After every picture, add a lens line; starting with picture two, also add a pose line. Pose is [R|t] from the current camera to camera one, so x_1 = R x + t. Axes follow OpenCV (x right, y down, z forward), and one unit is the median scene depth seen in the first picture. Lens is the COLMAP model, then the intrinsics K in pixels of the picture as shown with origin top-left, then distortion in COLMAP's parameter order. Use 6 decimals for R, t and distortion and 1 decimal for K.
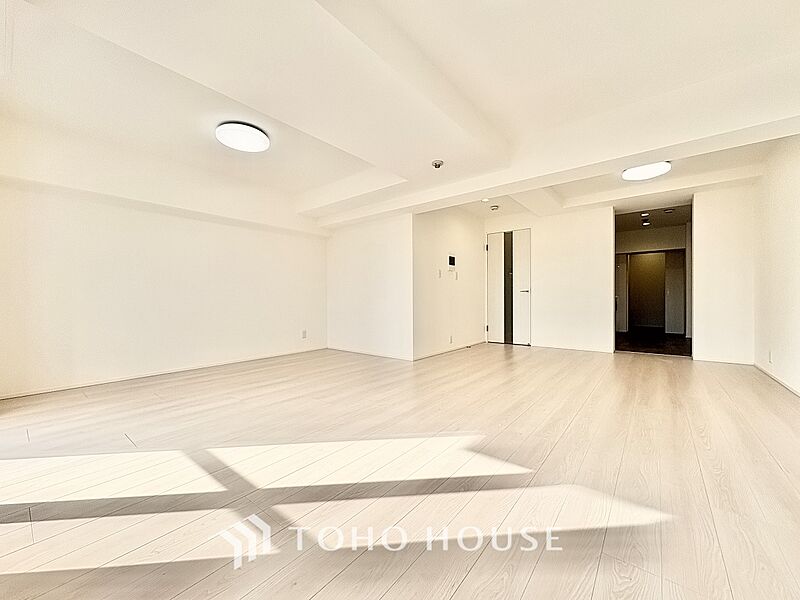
lens RADIAL K [[318.3, 0, 399.0], [0, 318.3, 300.3], [0, 0, 1]] dist [-0.001947, 0.000166]
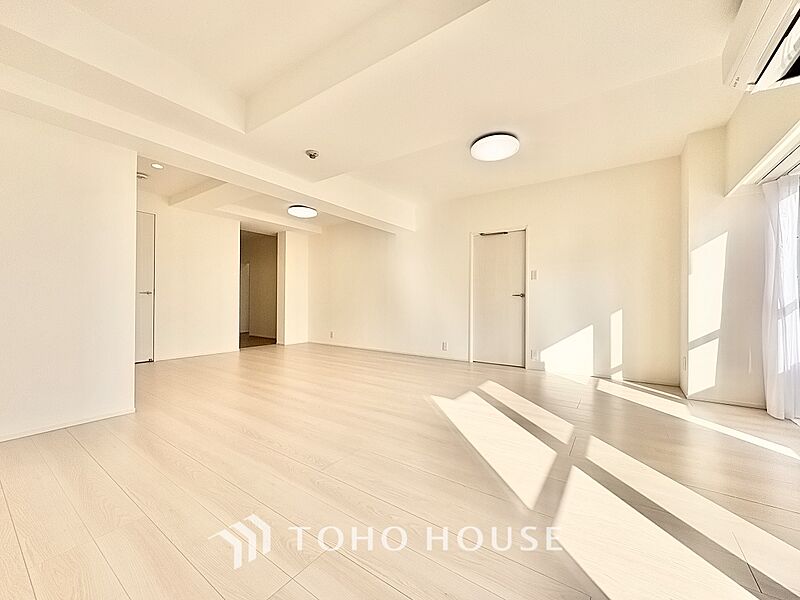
lens RADIAL K [[318.3, 0, 398.4], [0, 318.3, 302.2], [0, 0, 1]] dist [-0.001947, 0.000166]
pose [[-0.066948, 0.005795, 0.997740, -0.510258], [-0.002156, 0.999980, -0.005953, -0.002722], [-0.997754, -0.002550, -0.066934, 0.522158]]
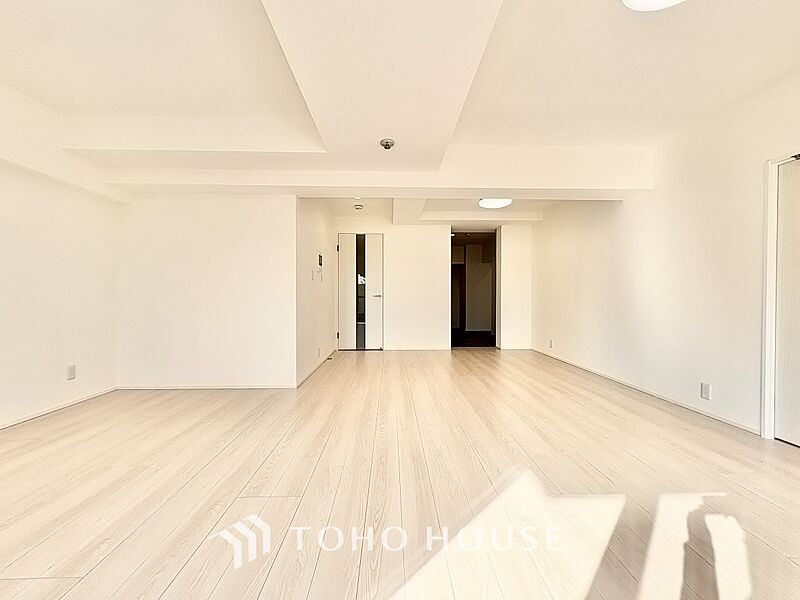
lens RADIAL K [[318.3, 0, 402.4], [0, 318.3, 299.2], [0, 0, 1]] dist [-0.001947, 0.000166]
pose [[0.755008, 0.002480, 0.655711, -0.243689], [-0.003127, 0.999995, -0.000183, -0.021819], [-0.655708, -0.001912, 0.755012, 0.233103]]
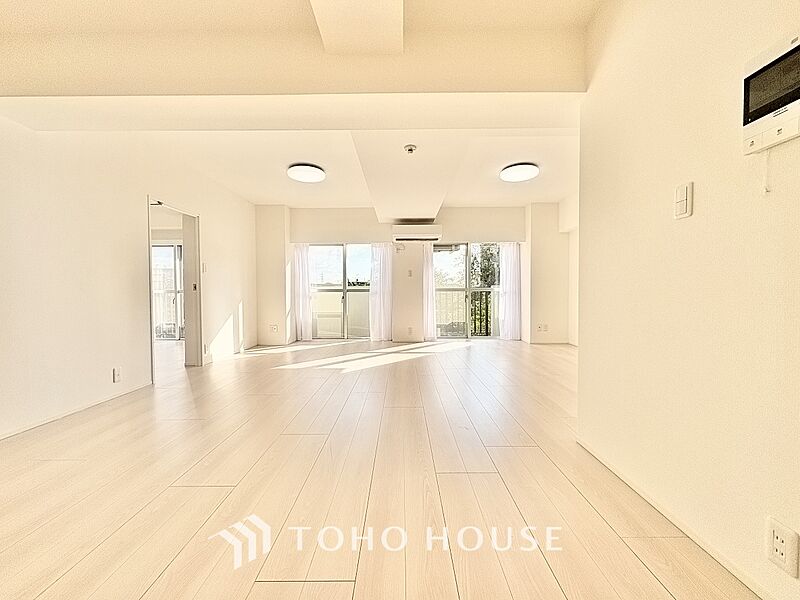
lens RADIAL K [[318.3, 0, 401.2], [0, 318.3, 300.4], [0, 0, 1]] dist [-0.001947, 0.000166]
pose [[-0.777077, 0.026058, -0.628866, 0.463695], [0.009550, 0.999516, 0.029615, -0.016839], [0.629333, 0.017007, -0.776950, 1.086070]]
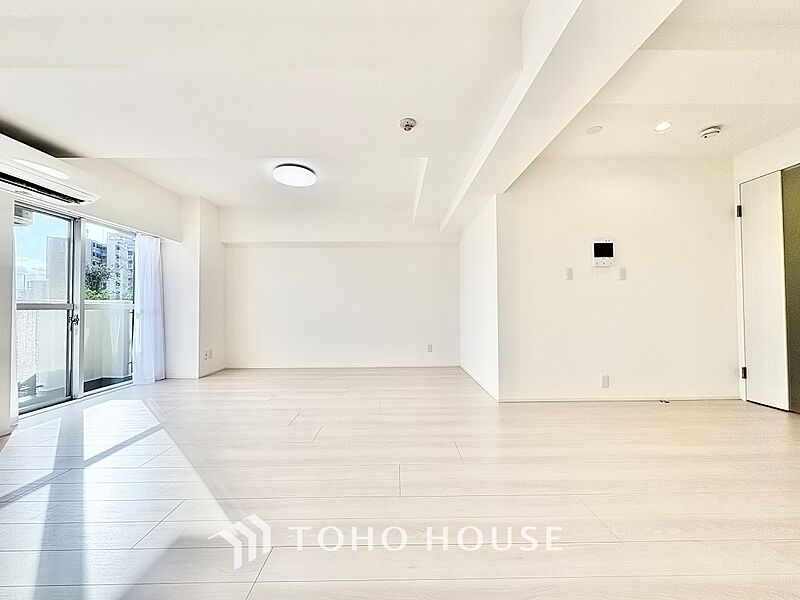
lens RADIAL K [[318.3, 0, 404.4], [0, 318.3, 300.0], [0, 0, 1]] dist [-0.001947, 0.000166]
pose [[0.637078, -0.017685, -0.770597, 0.419348], [0.001207, 0.999758, -0.021946, -0.017349], [0.770799, 0.013051, 0.636945, 0.354631]]
